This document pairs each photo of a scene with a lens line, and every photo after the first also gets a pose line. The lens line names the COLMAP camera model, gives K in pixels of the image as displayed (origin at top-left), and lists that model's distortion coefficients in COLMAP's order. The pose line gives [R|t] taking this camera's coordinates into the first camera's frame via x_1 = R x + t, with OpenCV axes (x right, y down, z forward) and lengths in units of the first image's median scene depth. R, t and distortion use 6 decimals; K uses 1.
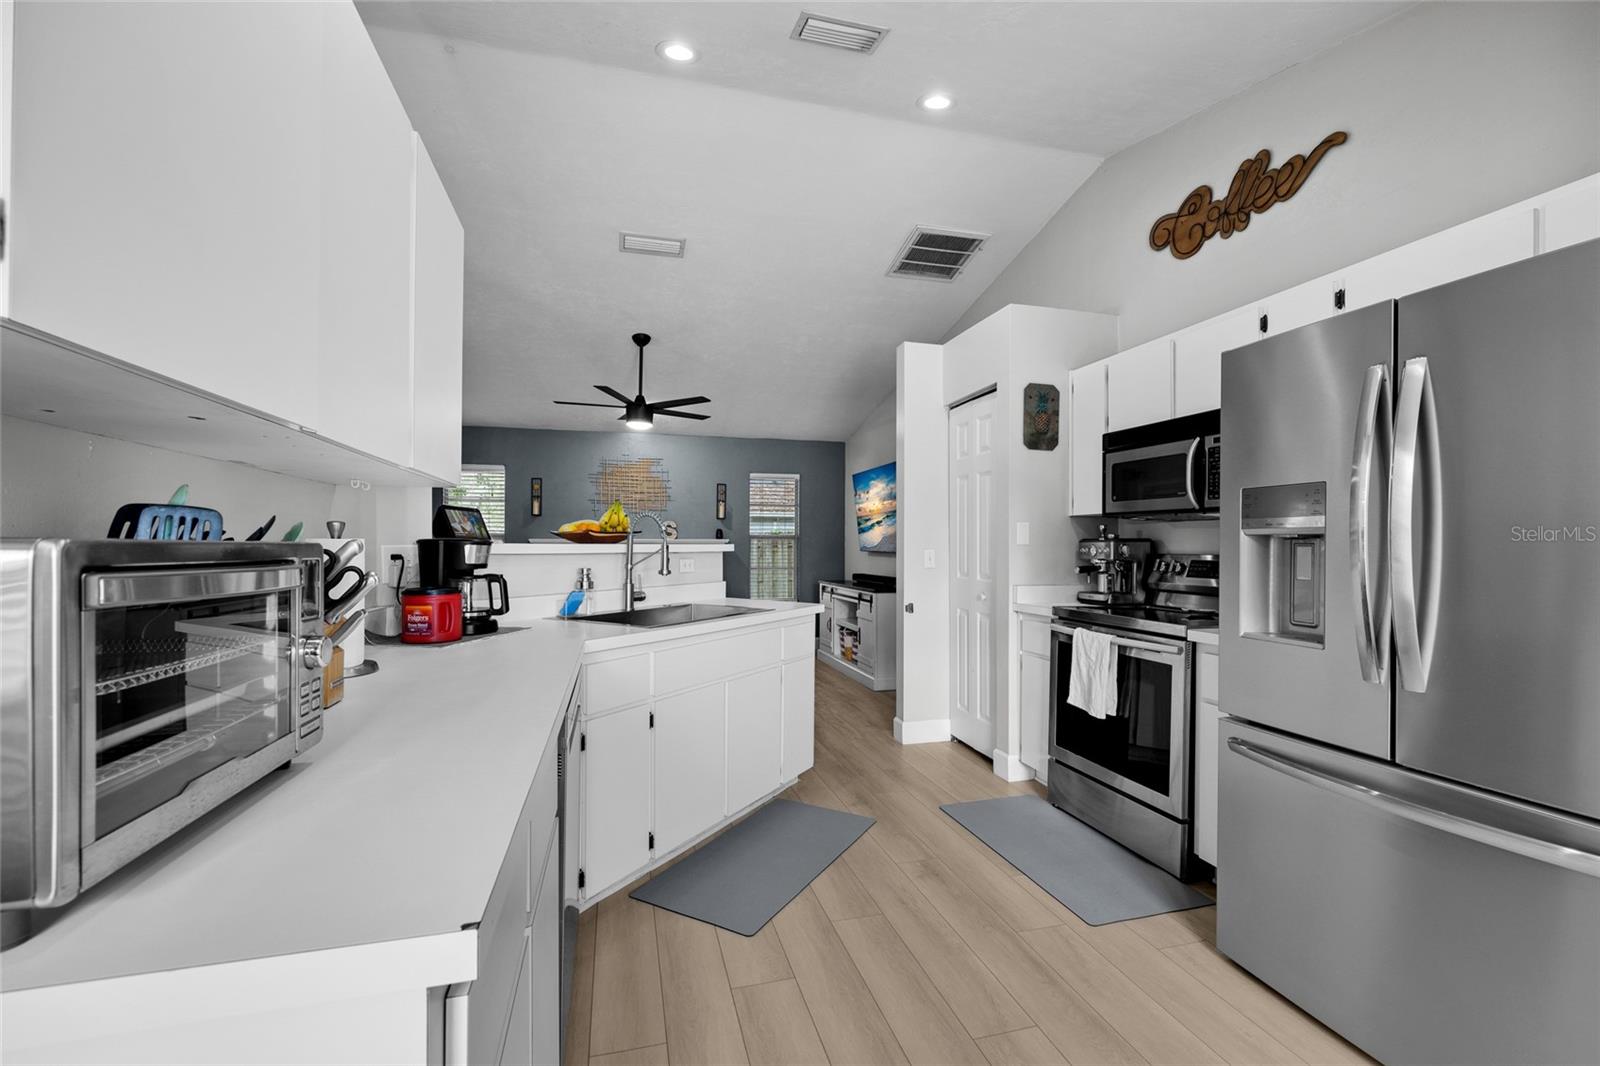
lens RADIAL K [[666.4, 0, 797.7], [0, 666.4, 540.5], [0, 0, 1]] dist [-0.000736, -0.000325]
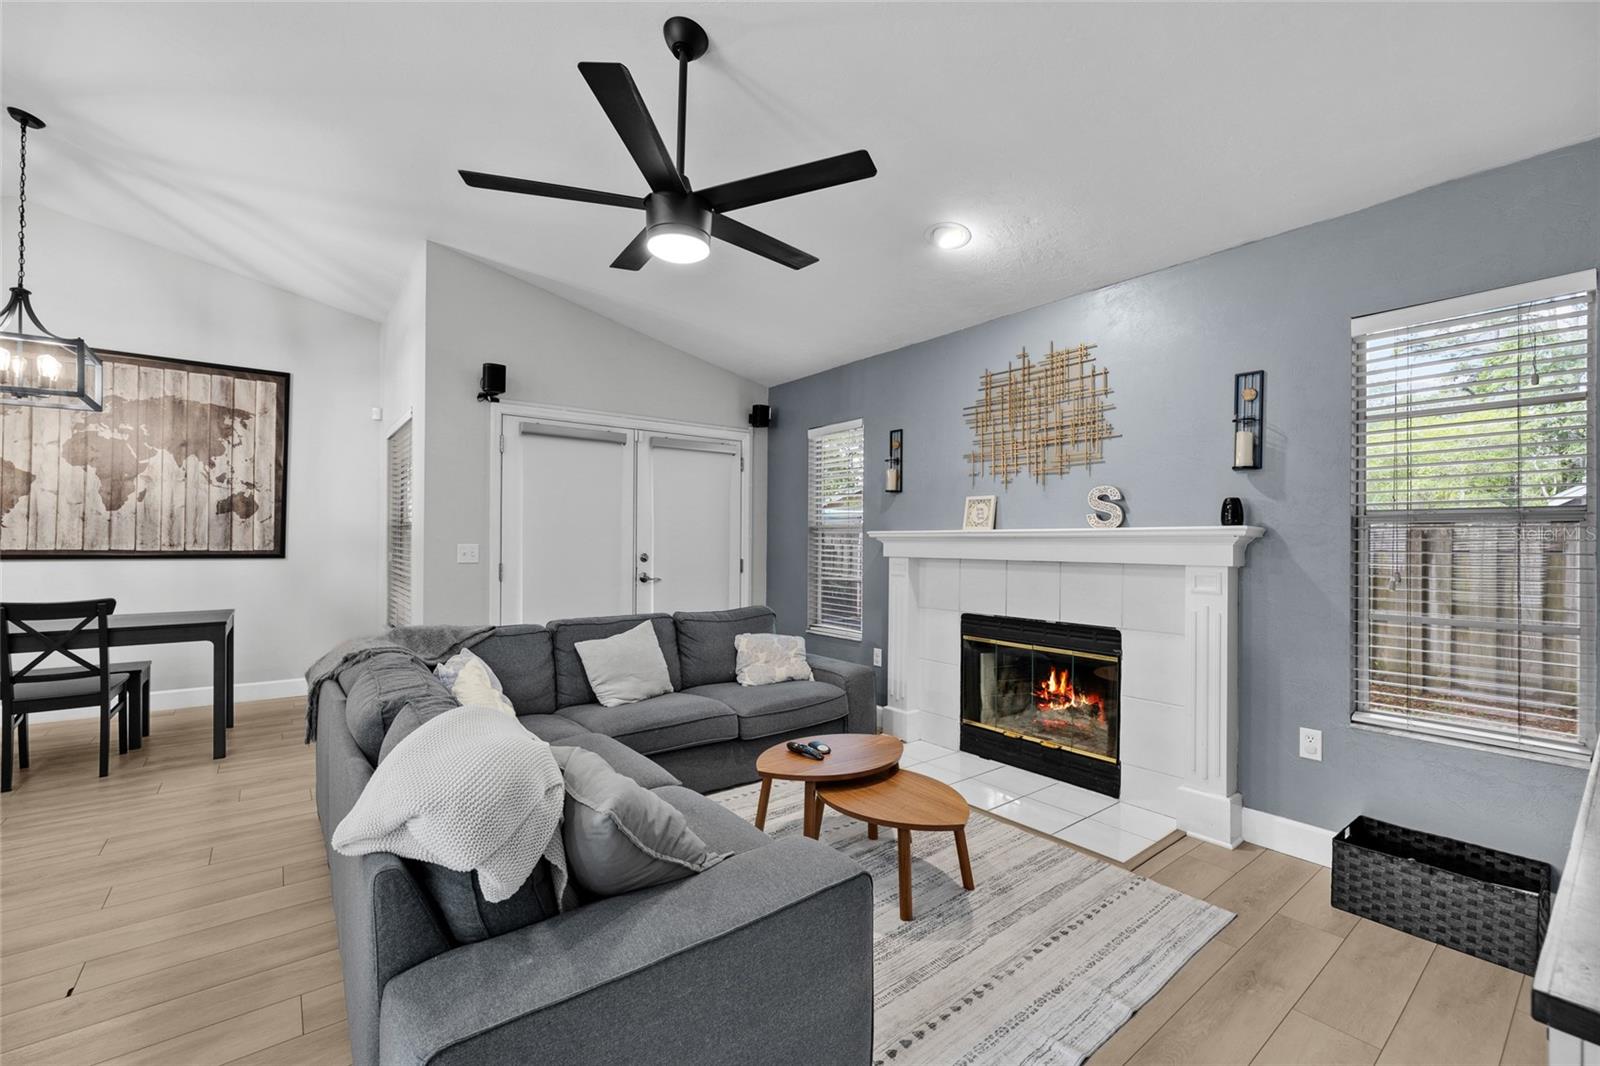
lens RADIAL K [[666.4, 0, 808.6], [0, 666.4, 539.6], [0, 0, 1]] dist [-0.000736, -0.000325]
pose [[0.395571, 0.001195, -0.918434, 0.216262], [0.003193, 0.999991, 0.002677, 0.006489], [0.918430, -0.003992, 0.395564, 1.133808]]
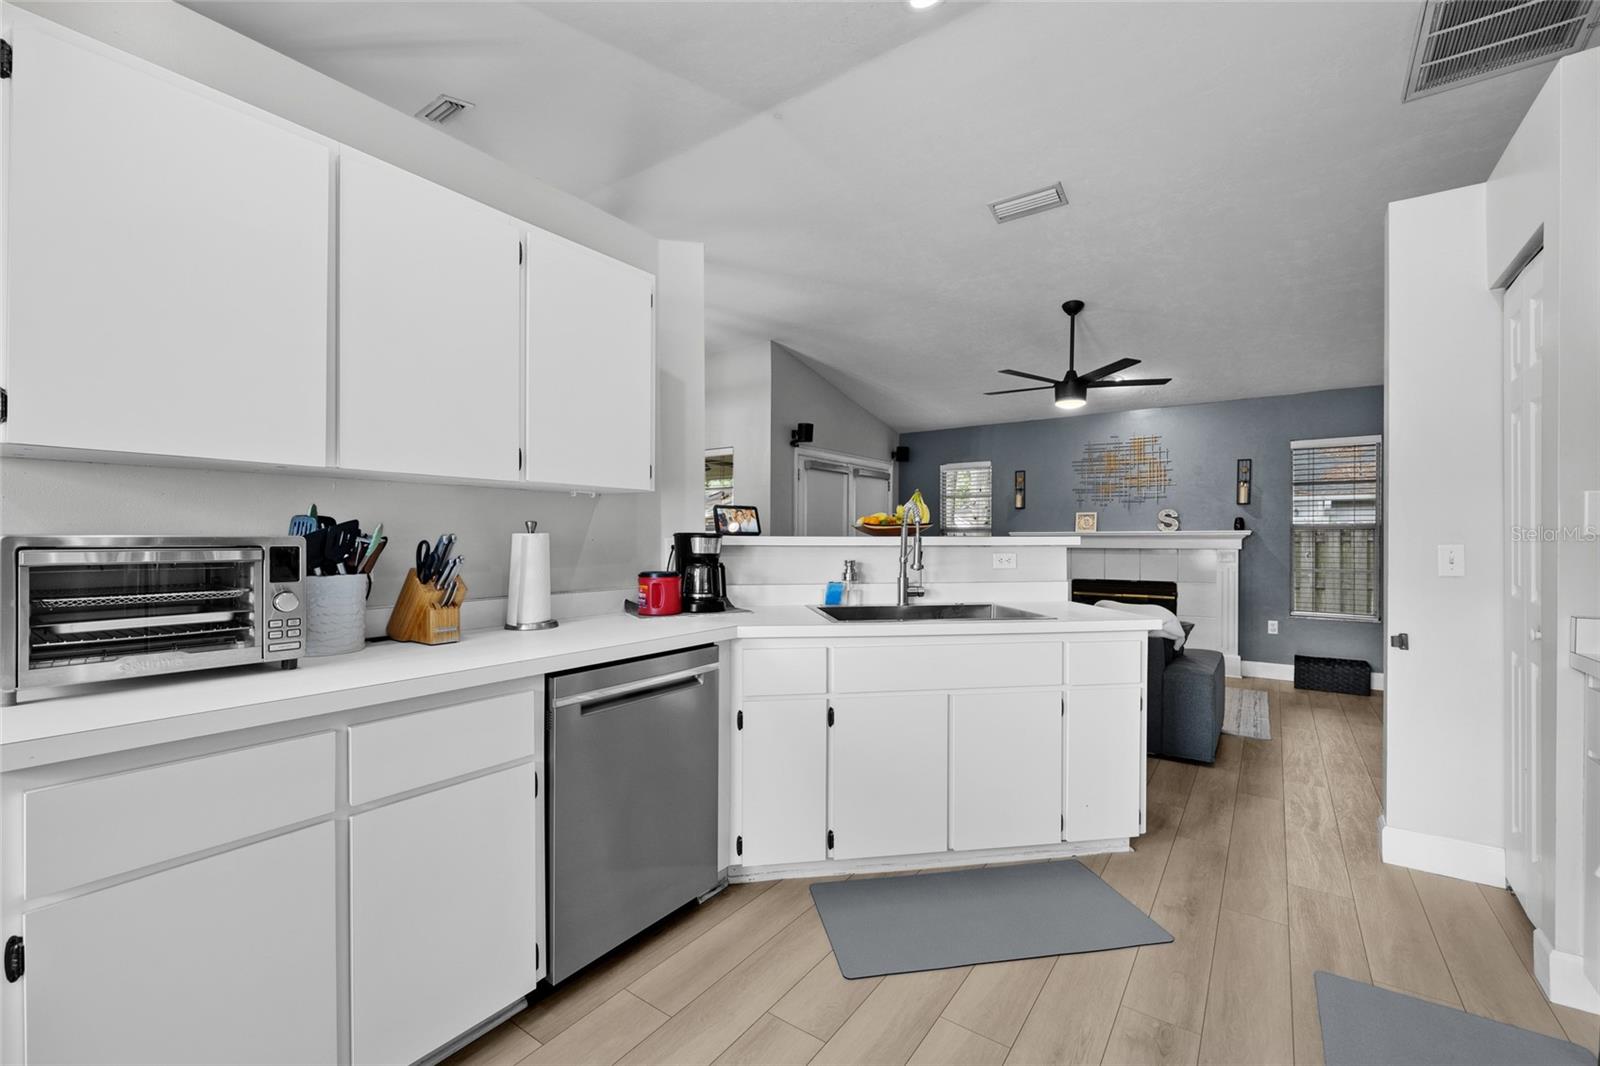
lens RADIAL K [[666.4, 0, 803.7], [0, 666.4, 537.8], [0, 0, 1]] dist [-0.000736, -0.000325]
pose [[0.635577, -0.000906, -0.772037, 0.281816], [0.005639, 0.999978, 0.003469, 0.001992], [0.772017, -0.006558, 0.635568, 0.193101]]
